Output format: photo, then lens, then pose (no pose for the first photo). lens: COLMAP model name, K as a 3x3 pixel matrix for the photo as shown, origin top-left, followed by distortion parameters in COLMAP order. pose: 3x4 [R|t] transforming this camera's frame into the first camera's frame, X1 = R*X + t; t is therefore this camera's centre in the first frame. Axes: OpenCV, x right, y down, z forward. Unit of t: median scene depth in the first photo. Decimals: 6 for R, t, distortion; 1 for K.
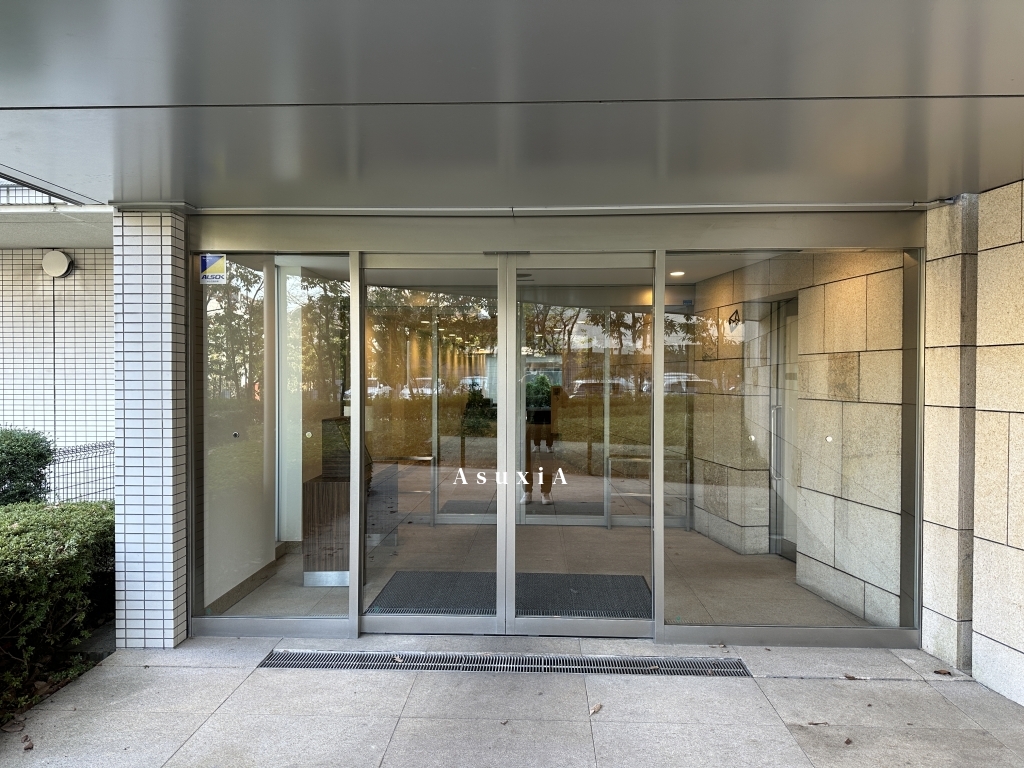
lens RADIAL K [[726.1, 0, 512.0], [0, 726.1, 384.0], [0, 0, 1]] dist [0.012392, -0.000996]
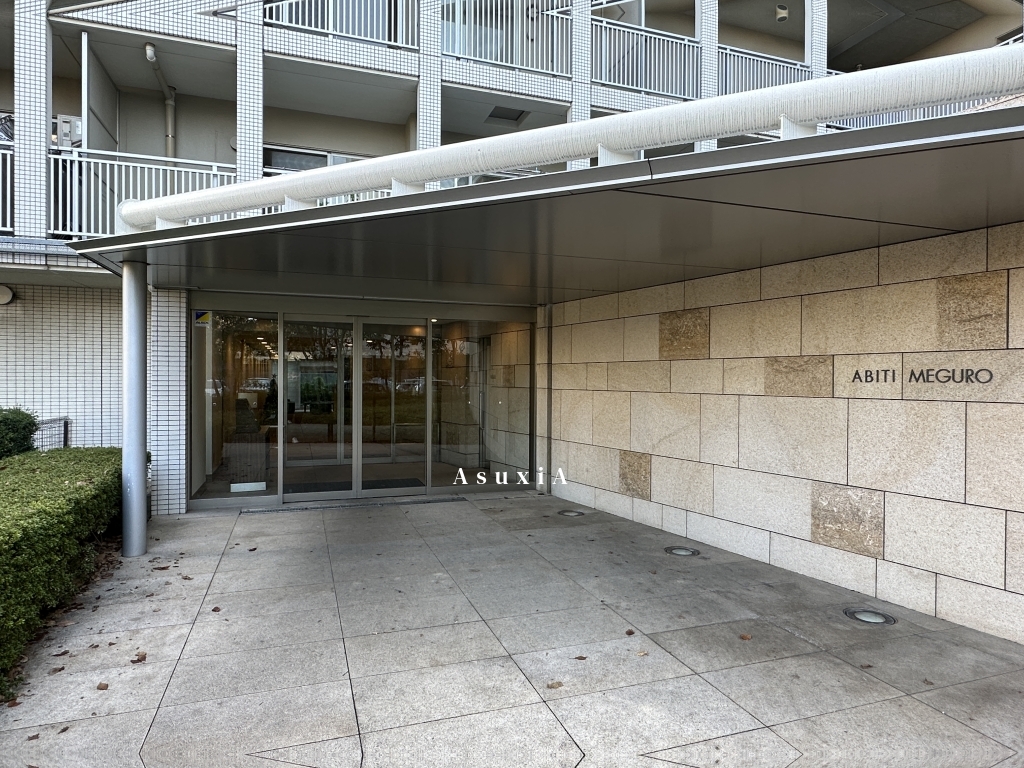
lens RADIAL K [[607.4, 0, 512.0], [0, 607.4, 384.0], [0, 0, 1]] dist [-0.000564, -0.001151]
pose [[0.930447, 0.000510, 0.366425, -0.213323], [0.001089, 0.999991, -0.004157, 0.021939], [-0.366424, 0.004267, 0.930438, -0.731014]]
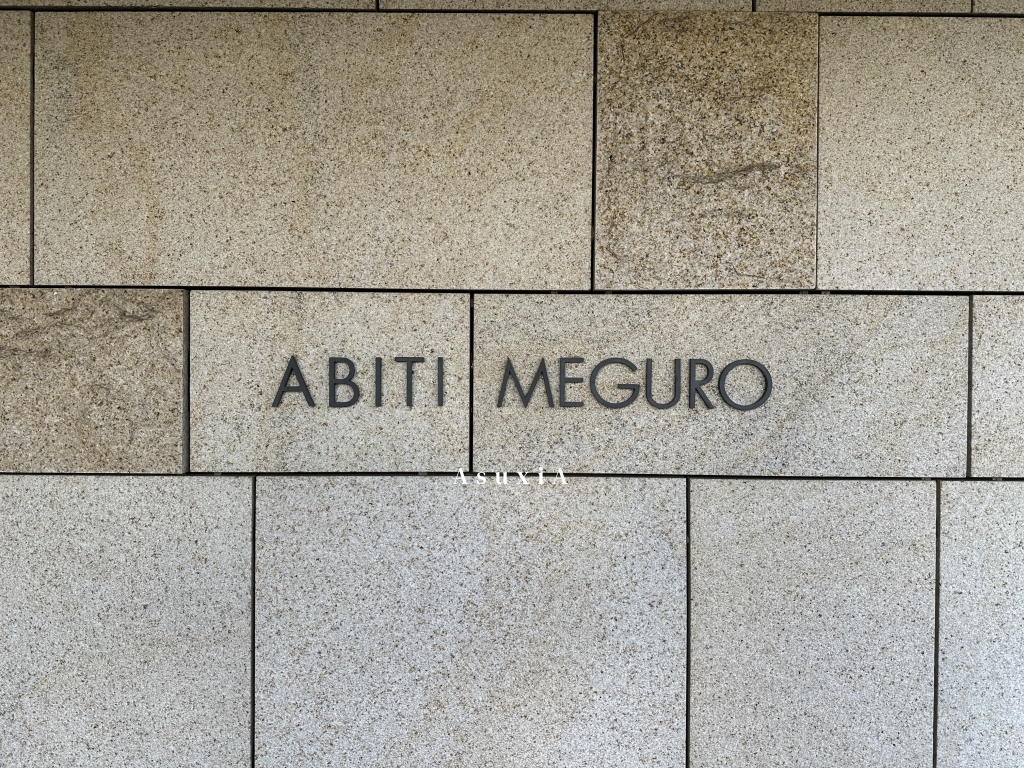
lens RADIAL K [[726.1, 0, 512.0], [0, 726.1, 384.0], [0, 0, 1]] dist [0.012392, -0.000996]
pose [[0.155269, -0.008672, 0.987834, 0.386823], [0.006325, 0.999950, 0.007784, 0.005544], [-0.987852, 0.005039, 0.155317, -0.163572]]
